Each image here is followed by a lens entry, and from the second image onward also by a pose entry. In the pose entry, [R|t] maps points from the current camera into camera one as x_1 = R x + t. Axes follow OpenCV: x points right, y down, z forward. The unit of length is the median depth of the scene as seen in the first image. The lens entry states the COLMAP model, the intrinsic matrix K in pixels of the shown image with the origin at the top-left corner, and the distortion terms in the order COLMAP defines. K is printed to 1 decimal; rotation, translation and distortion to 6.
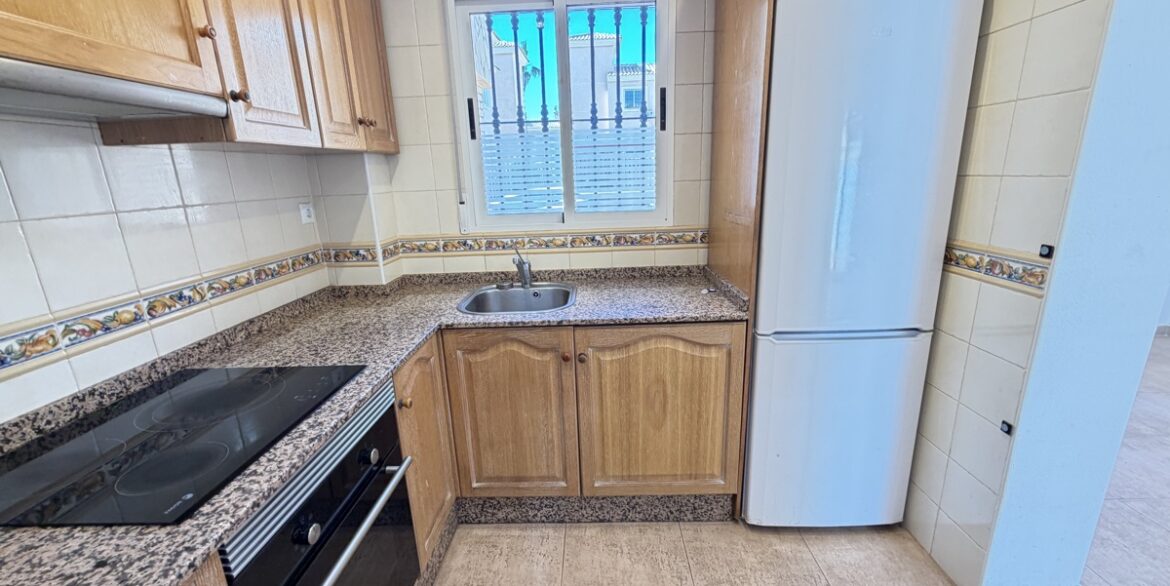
lens RADIAL K [[464.3, 0, 584.2], [0, 464.3, 296.7], [0, 0, 1]] dist [0.000297, -0.000125]
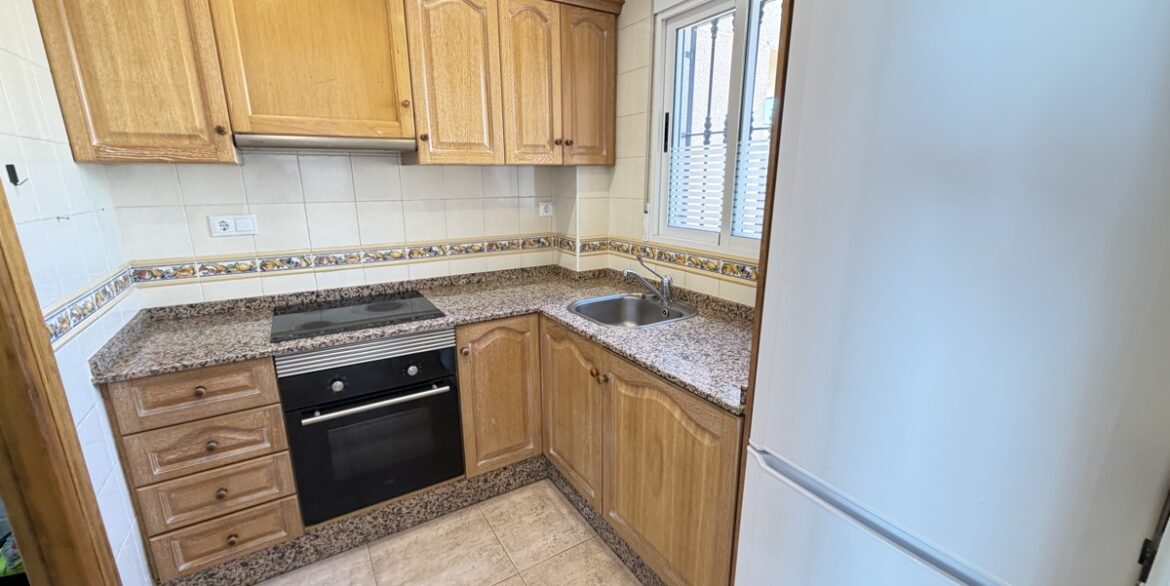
lens RADIAL K [[466.3, 0, 582.7], [0, 466.3, 294.7], [0, 0, 1]] dist [0.000733, -0.000069]
pose [[0.550966, 0.237678, -0.799966, 0.705786], [-0.233166, 0.964253, 0.125899, -0.152767], [0.801293, 0.117159, 0.586689, 0.354294]]
